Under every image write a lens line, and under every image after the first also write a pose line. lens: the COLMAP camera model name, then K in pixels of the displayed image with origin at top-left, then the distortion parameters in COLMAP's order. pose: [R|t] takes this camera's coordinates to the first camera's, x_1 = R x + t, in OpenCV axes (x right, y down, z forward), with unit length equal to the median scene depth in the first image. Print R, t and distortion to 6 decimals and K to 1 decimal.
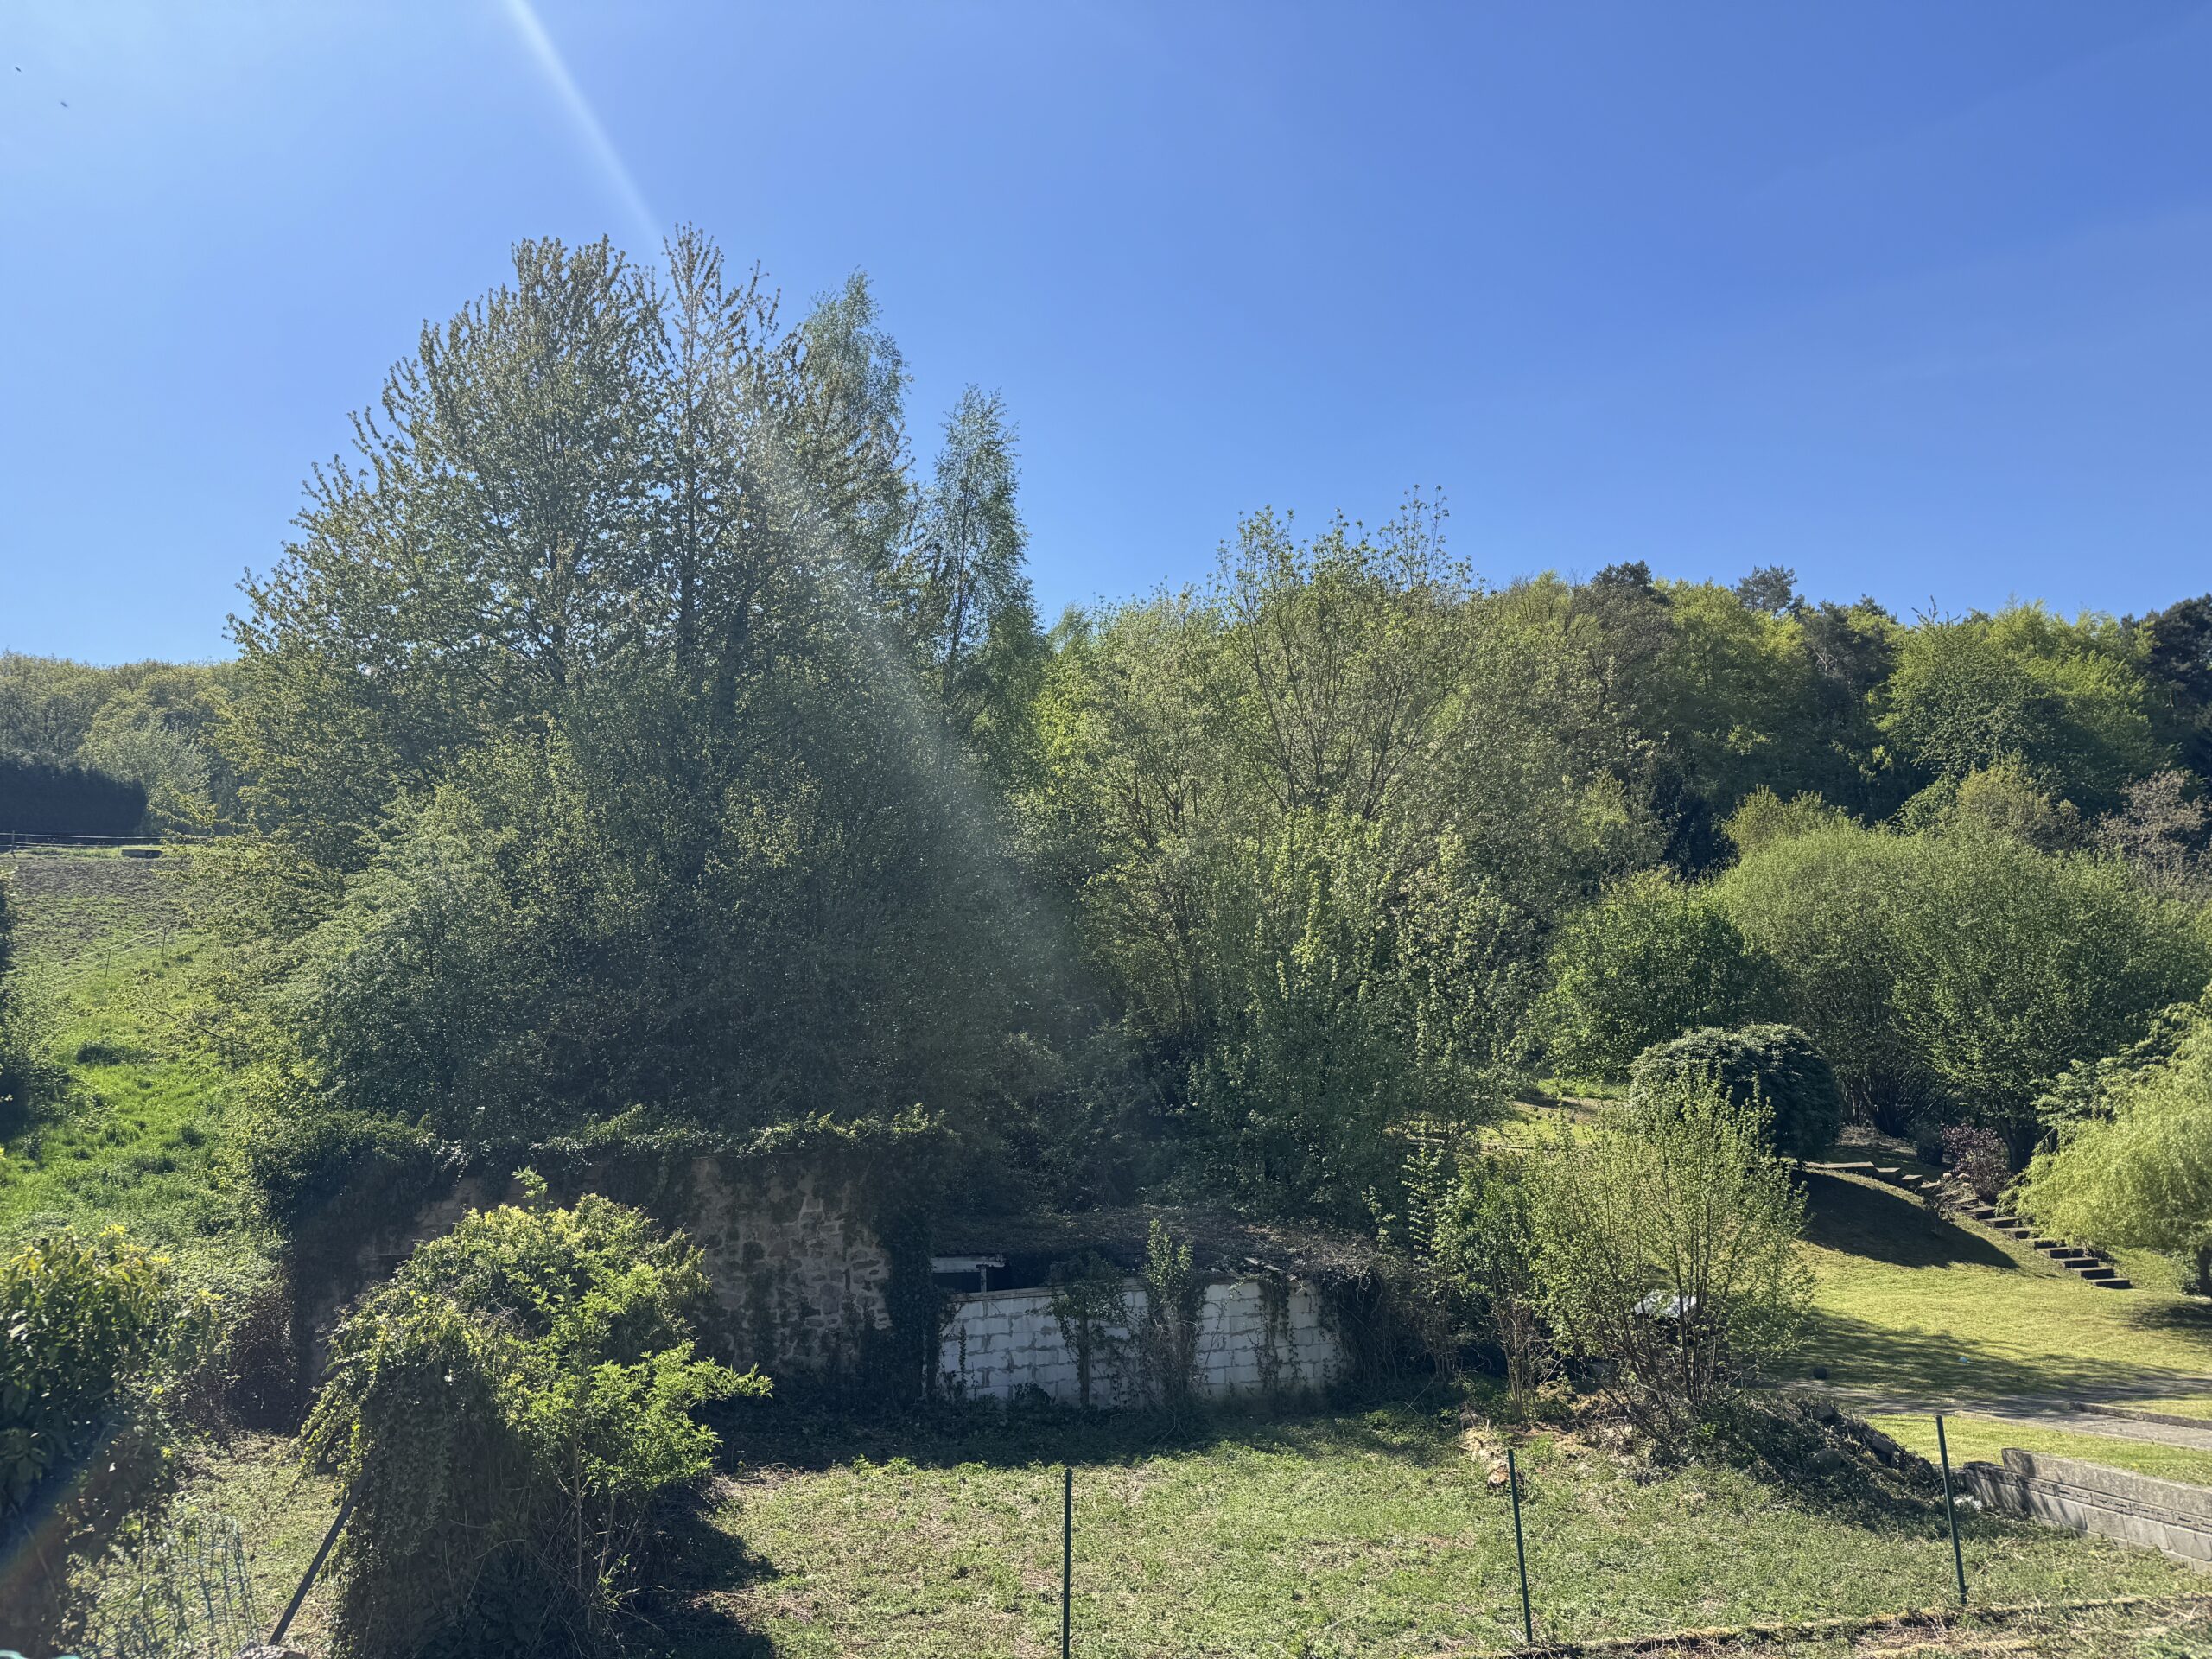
lens RADIAL K [[1557.2, 0, 1101.0], [0, 1557.2, 811.9], [0, 0, 1]] dist [0.027424, -0.025477]
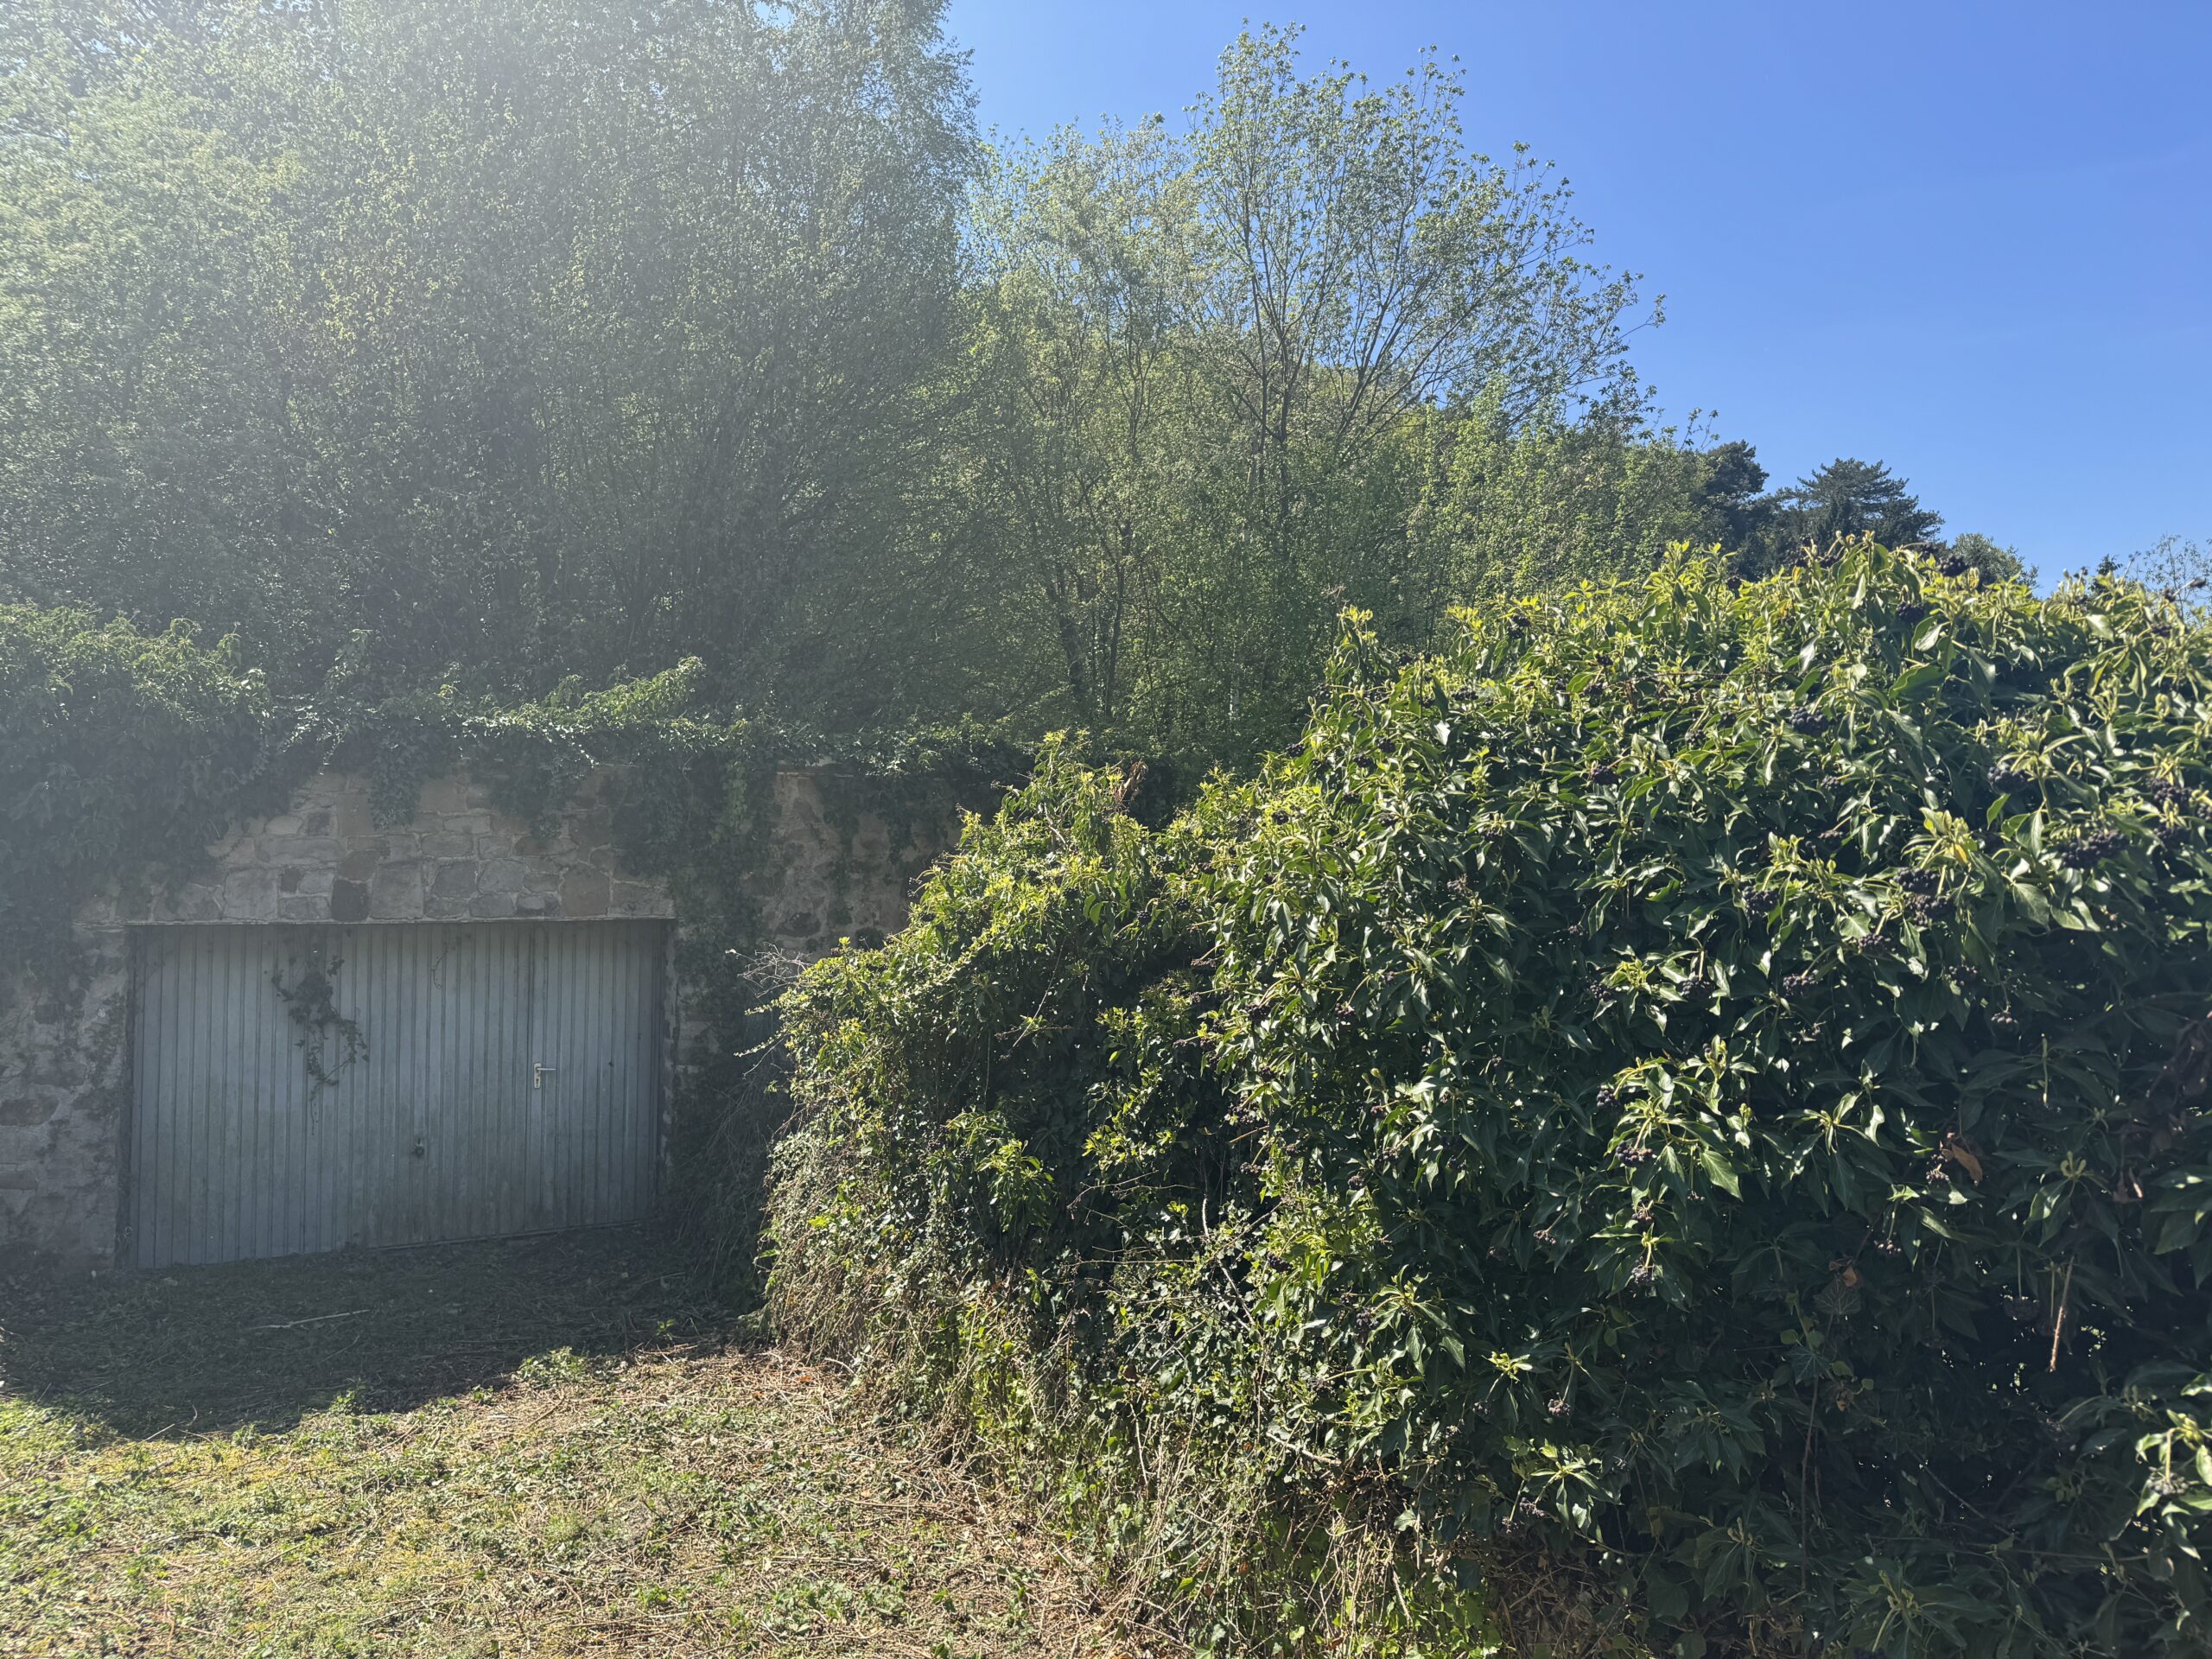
lens RADIAL K [[1535.6, 0, 1128.9], [0, 1535.6, 837.6], [0, 0, 1]] dist [0.150894, -0.267658]
pose [[0.951721, 0.052069, 0.302515, -0.132350], [-0.101946, 0.983186, 0.151500, 0.065277], [-0.289540, -0.175026, 0.941027, 0.199541]]
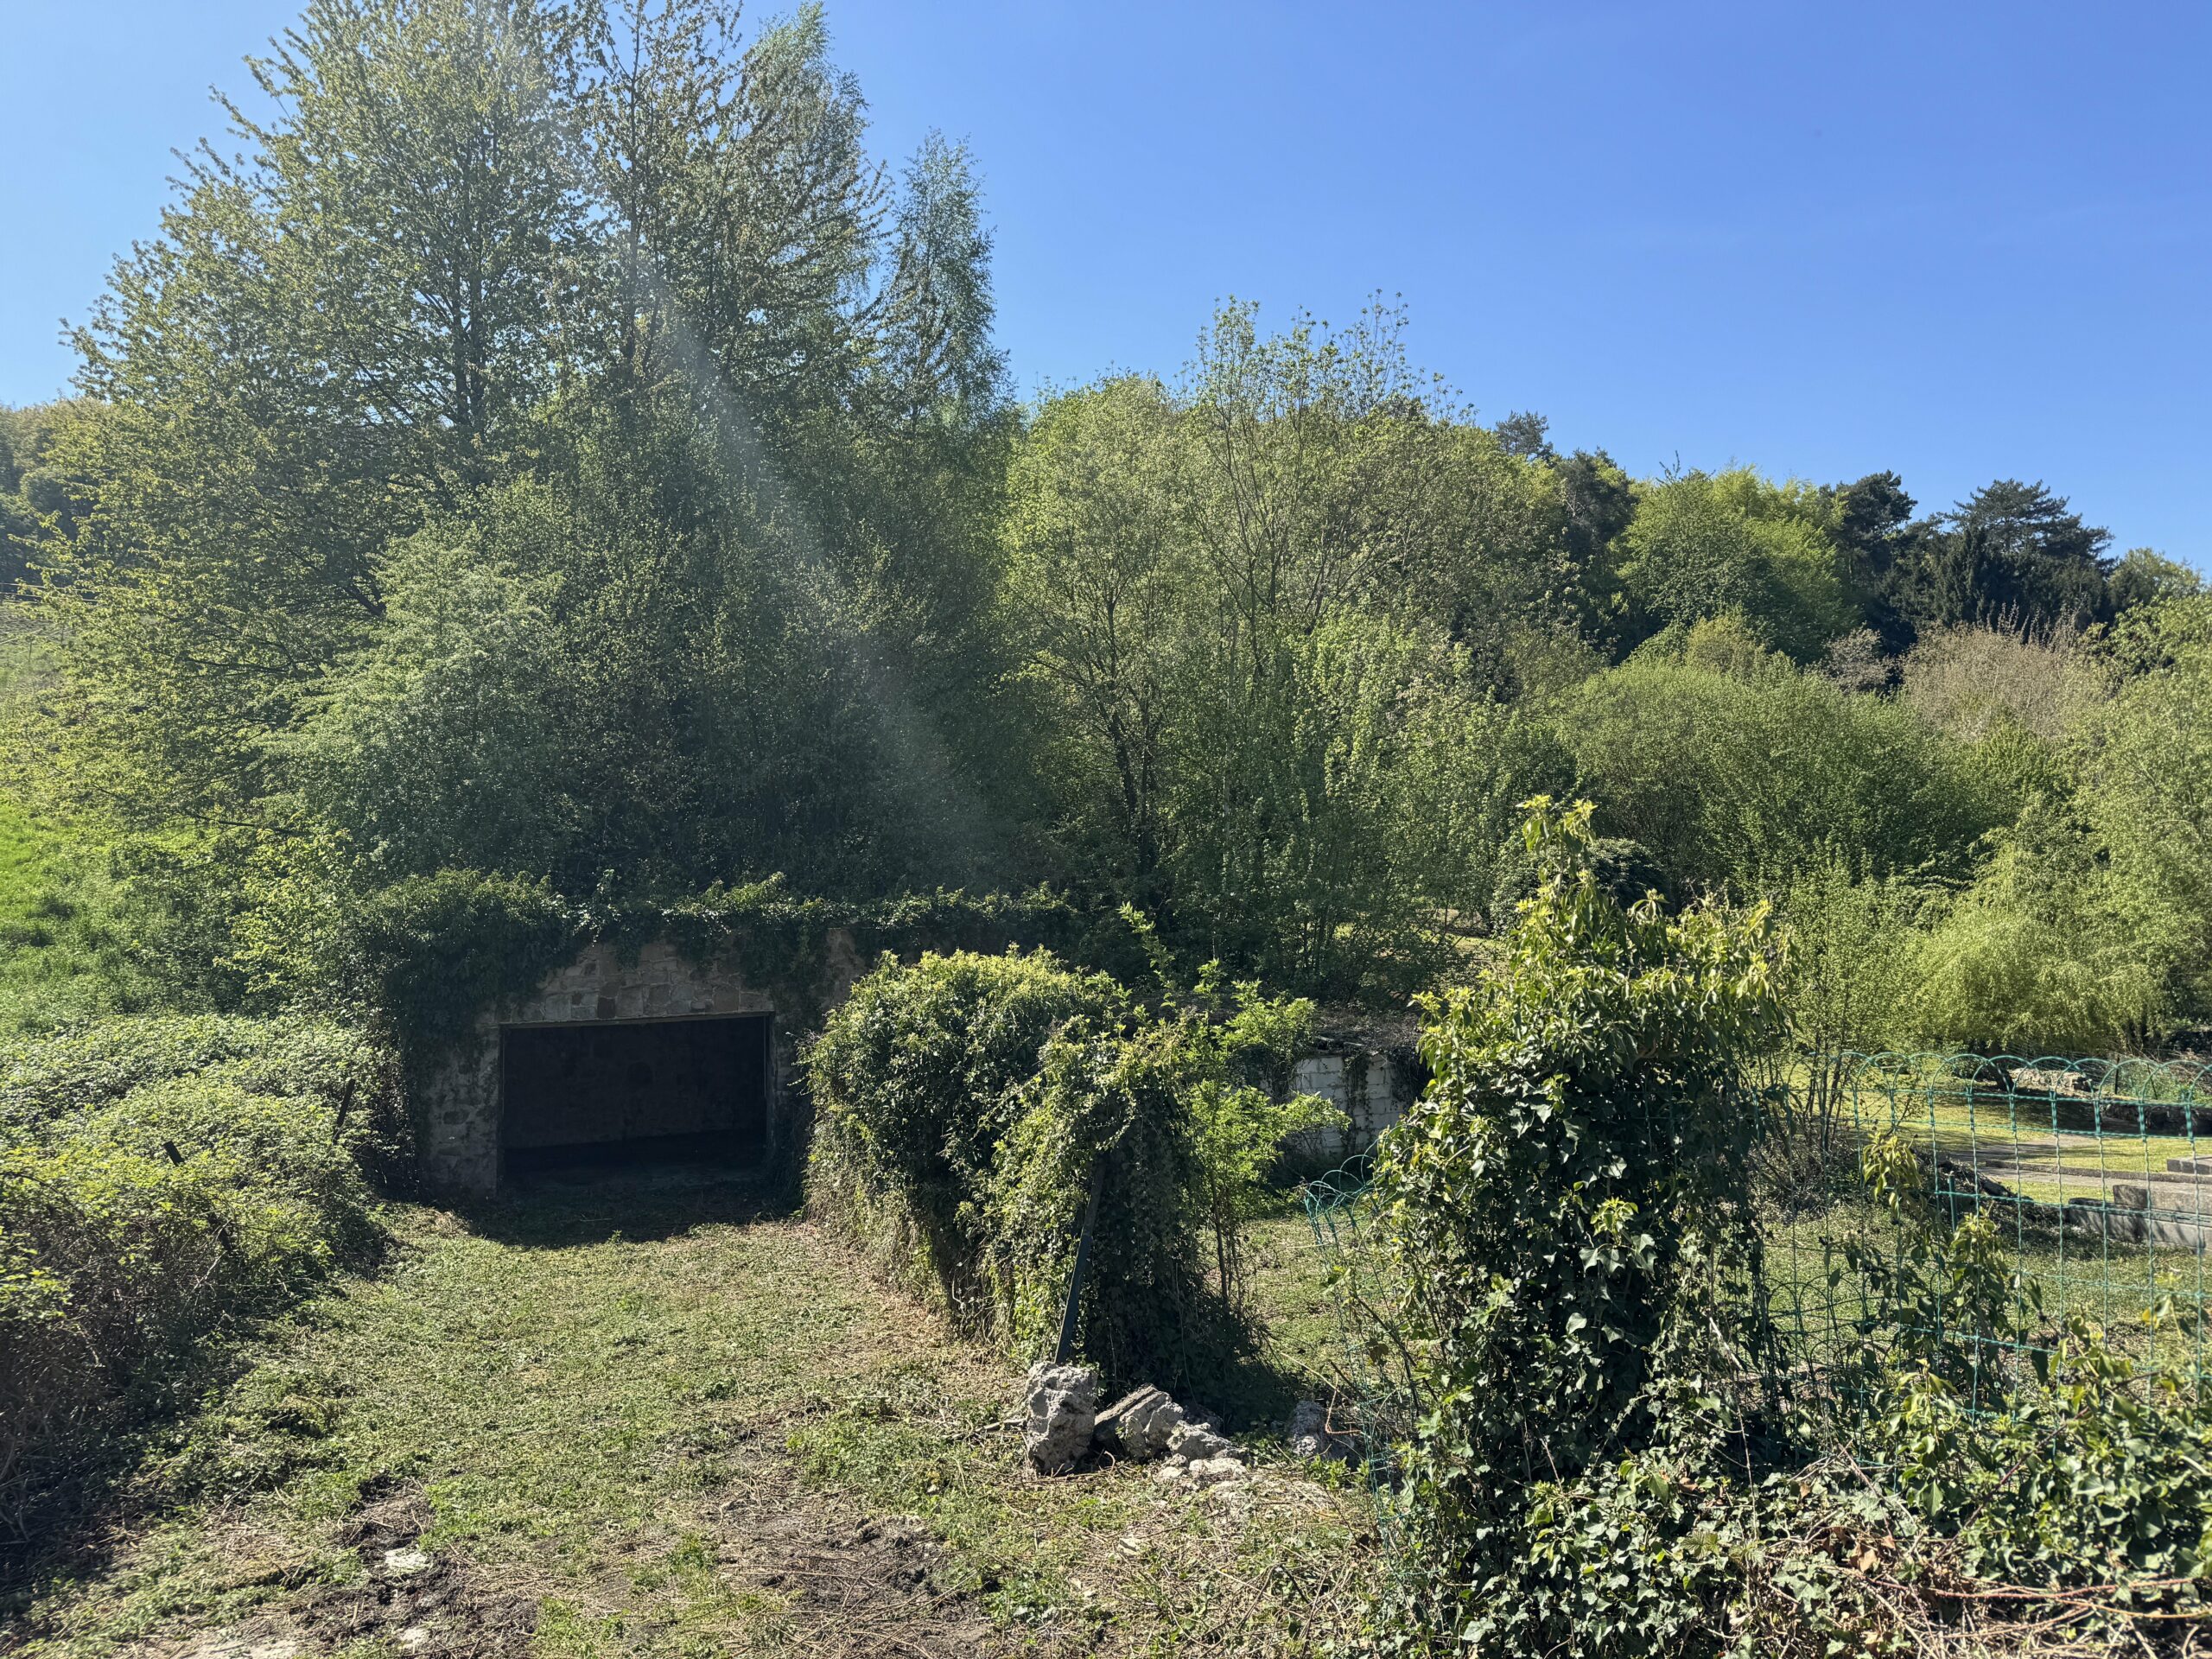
lens RADIAL K [[1548.2, 0, 1141.4], [0, 1548.2, 835.8], [0, 0, 1]] dist [0.062701, -0.067112]
pose [[0.978630, 0.029332, 0.203527, -0.116183], [-0.056518, 0.990022, 0.129082, 0.012783], [-0.197710, -0.137826, 0.970523, 0.016607]]
